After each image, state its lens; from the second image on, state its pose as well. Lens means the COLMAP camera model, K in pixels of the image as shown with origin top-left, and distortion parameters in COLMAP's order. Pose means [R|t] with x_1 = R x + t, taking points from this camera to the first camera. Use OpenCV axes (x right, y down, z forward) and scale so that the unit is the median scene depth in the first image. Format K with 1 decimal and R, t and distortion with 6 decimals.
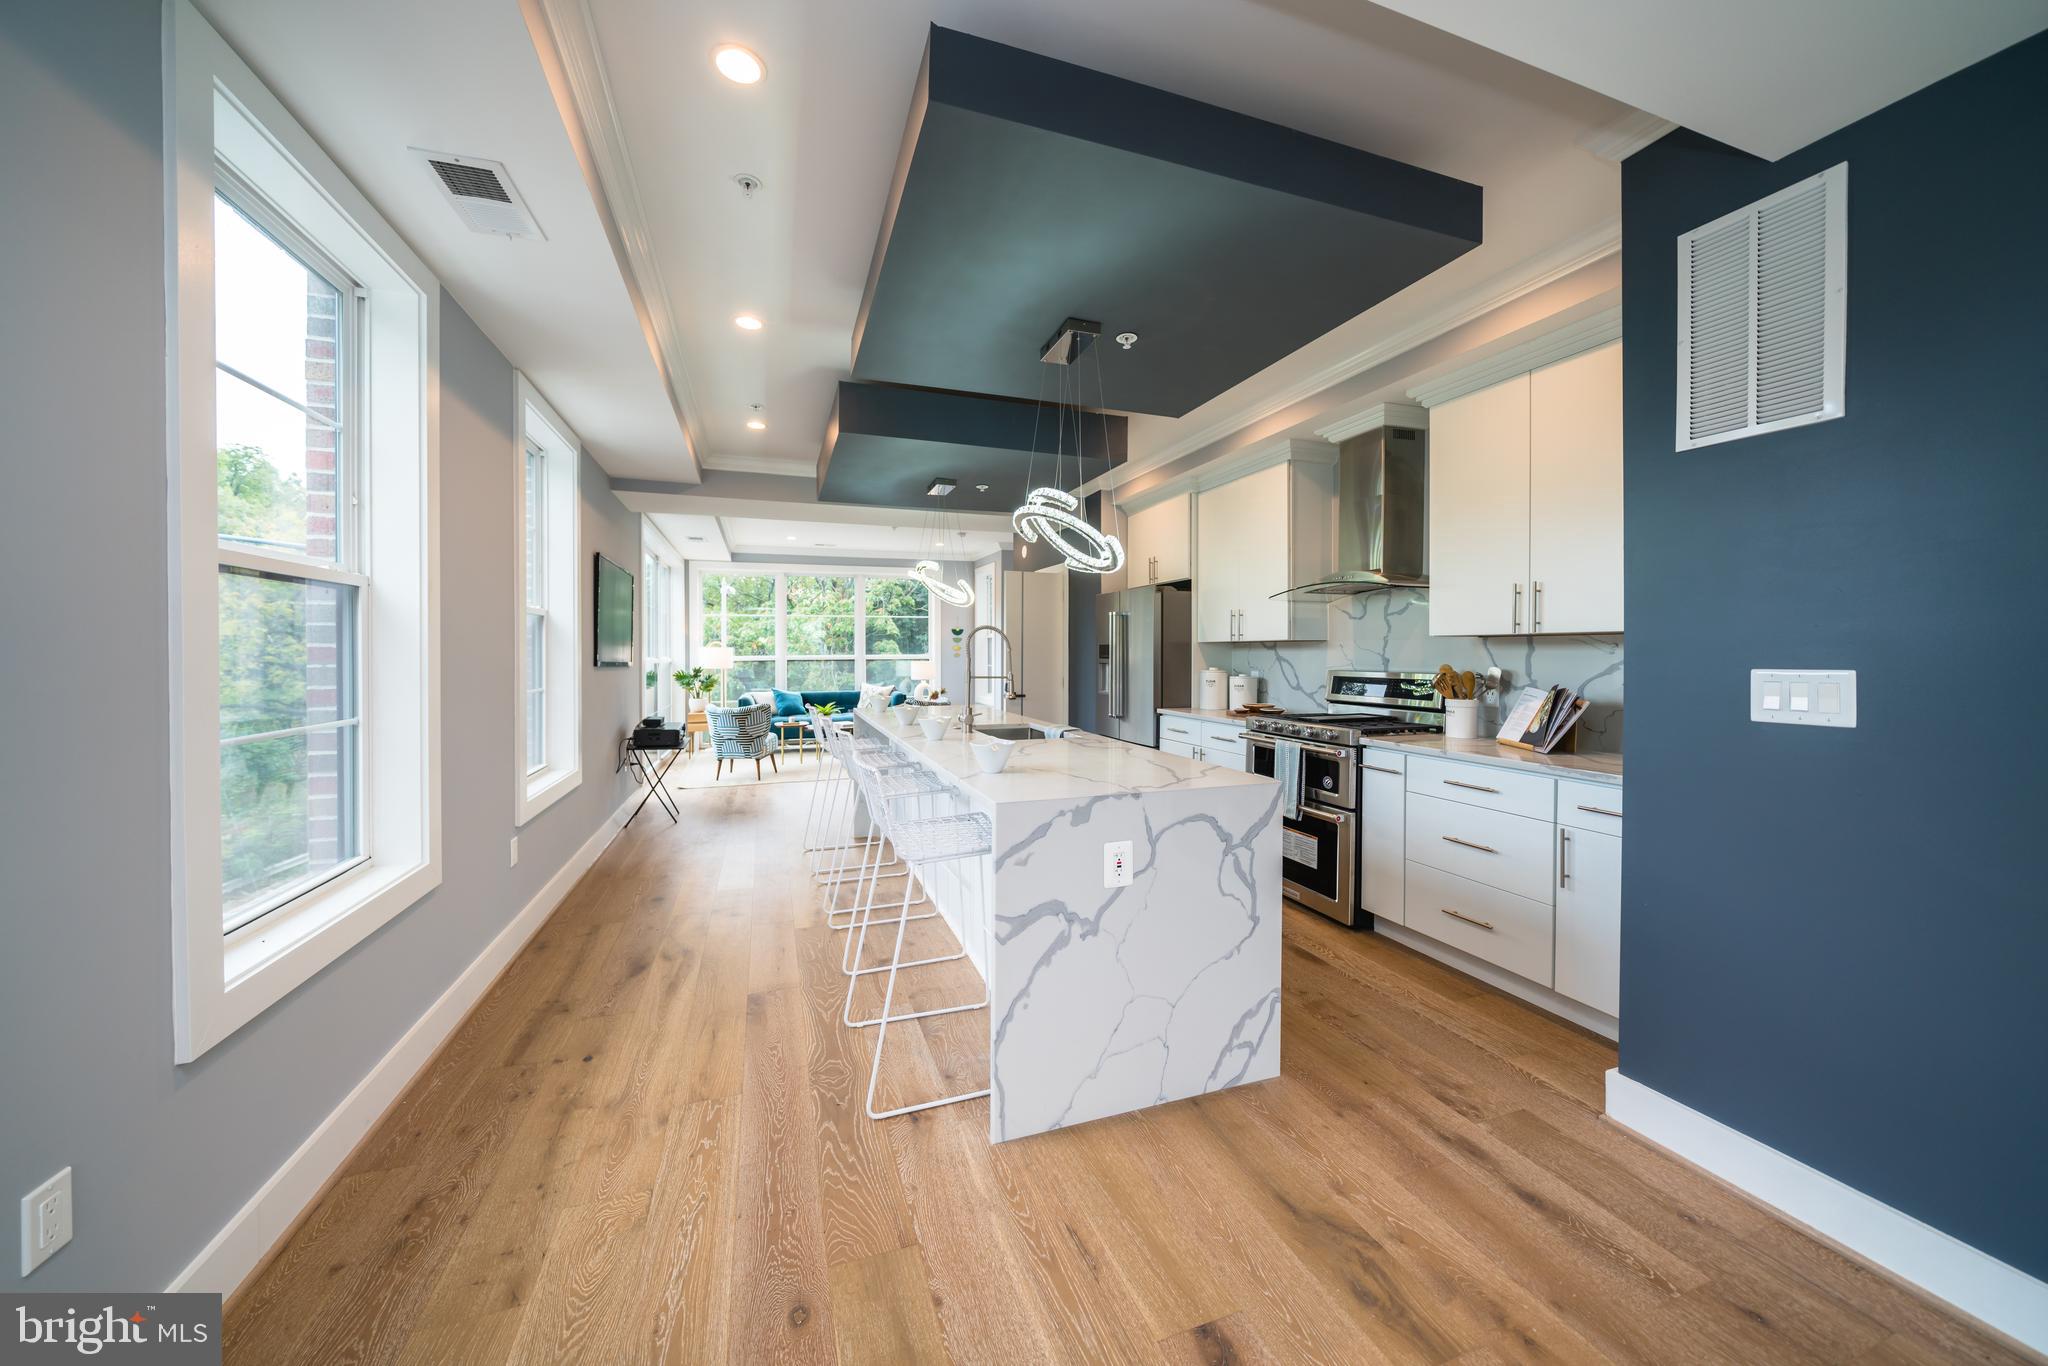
lens RADIAL K [[700.1, 0, 1001.2], [0, 700.1, 658.0], [0, 0, 1]] dist [-0.001161, 0.000003]
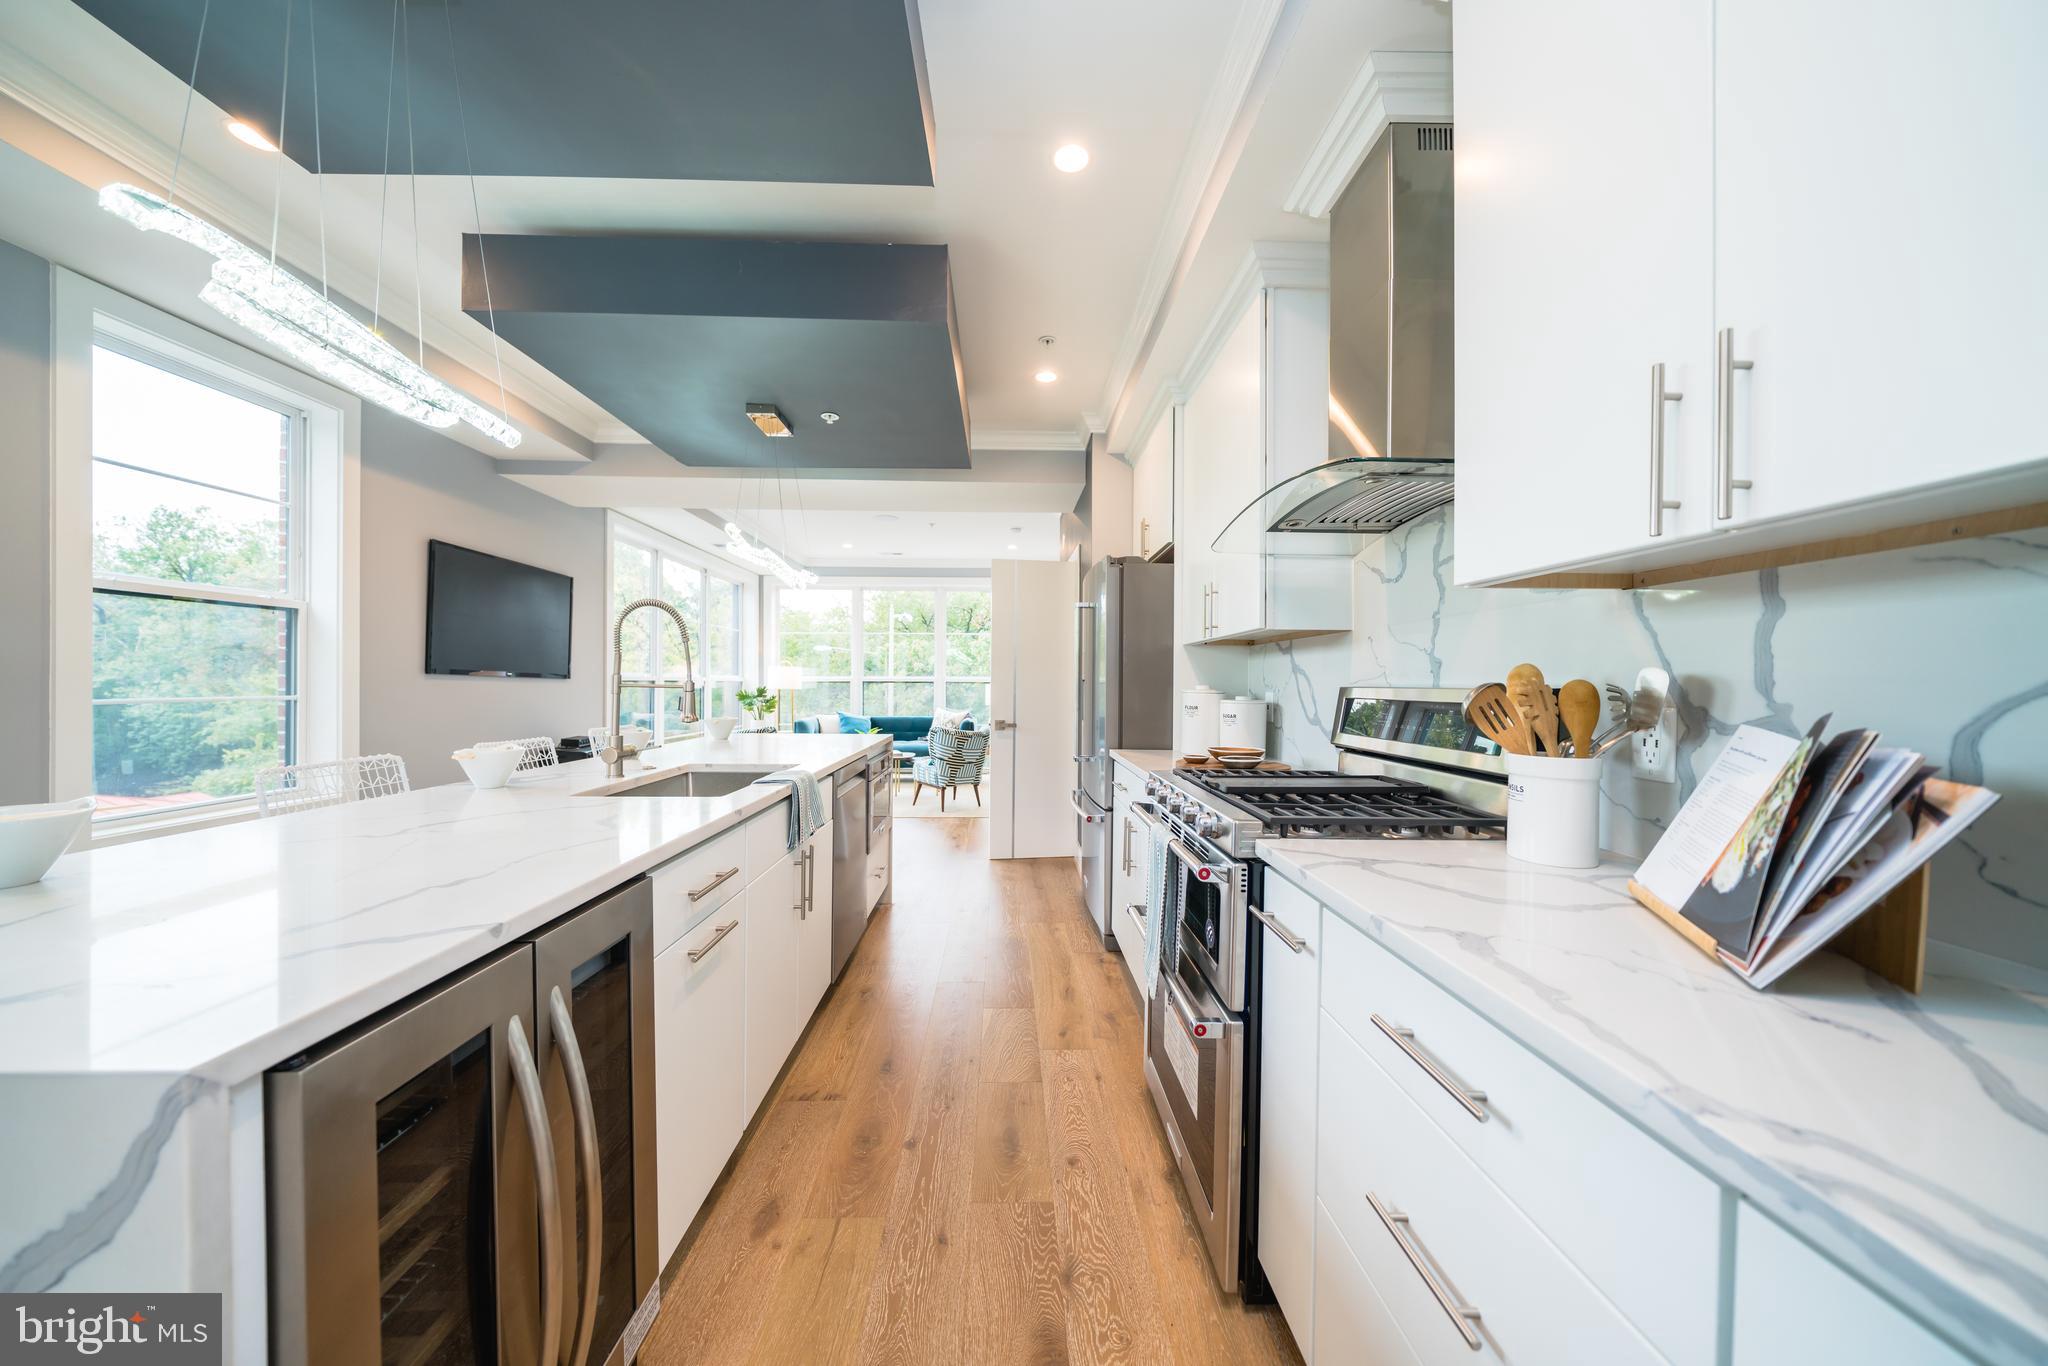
lens RADIAL K [[700.1, 0, 1012.7], [0, 700.1, 674.4], [0, 0, 1]] dist [-0.001161, 0.000003]
pose [[0.955103, 0.006456, -0.296202, 0.567890], [-0.012337, 0.999762, -0.017990, 0.030368], [0.296016, 0.020836, 0.954956, 0.646719]]
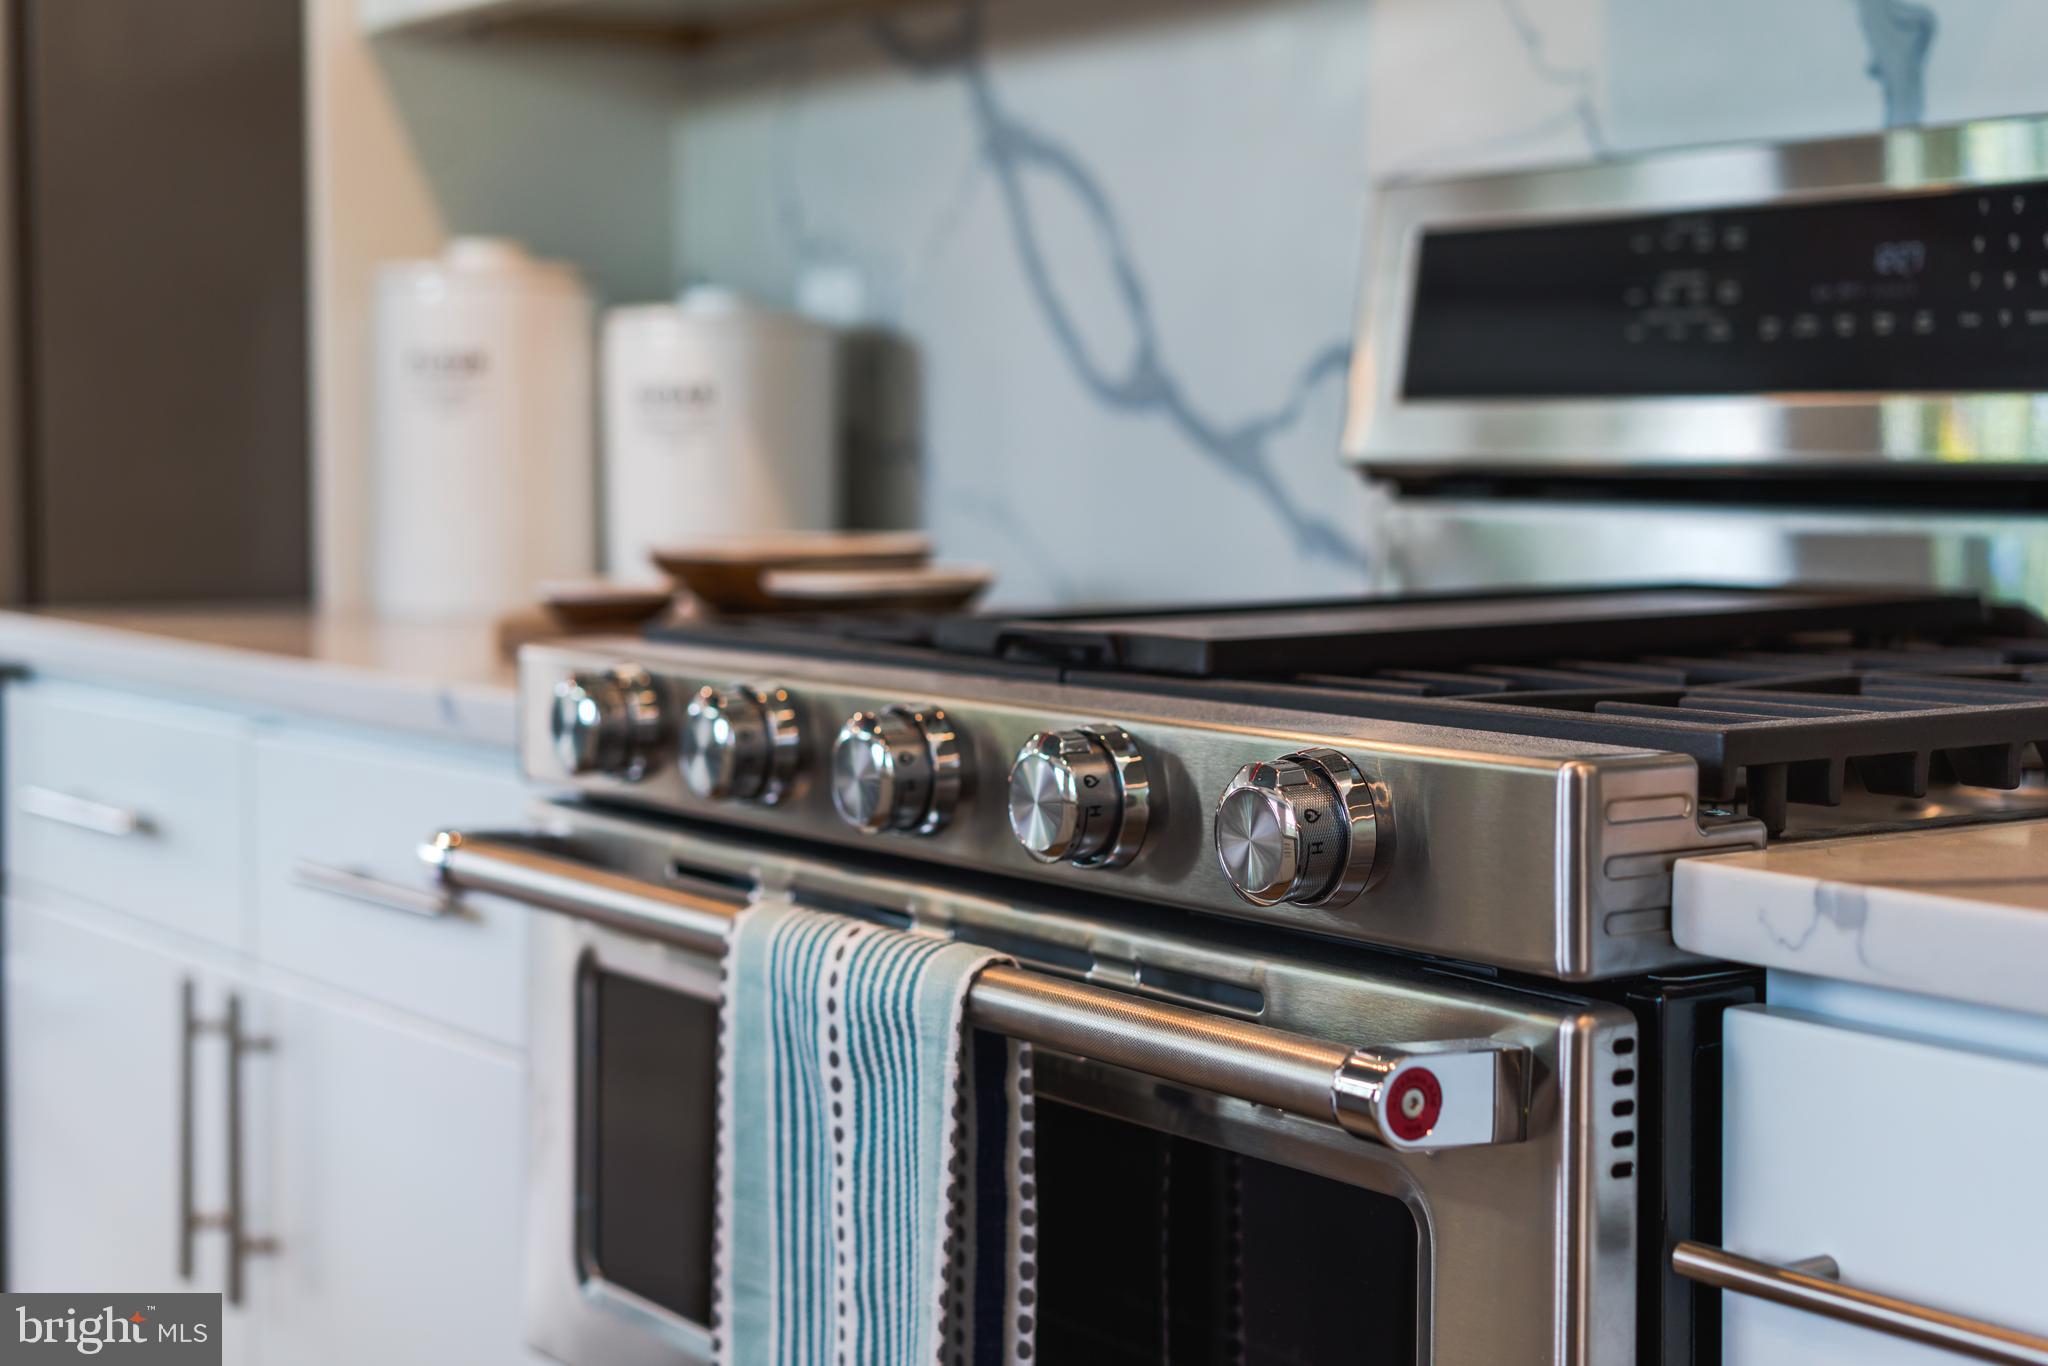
lens RADIAL K [[3299.1, 0, 1021.1], [0, 3299.1, 677.9], [0, 0, 1]] dist [0.042139, 0.000000]
pose [[0.957567, -0.021318, 0.287422, 0.405772], [0.001749, 0.997672, 0.068170, 0.083322], [-0.288206, -0.064774, 0.955375, 0.806716]]
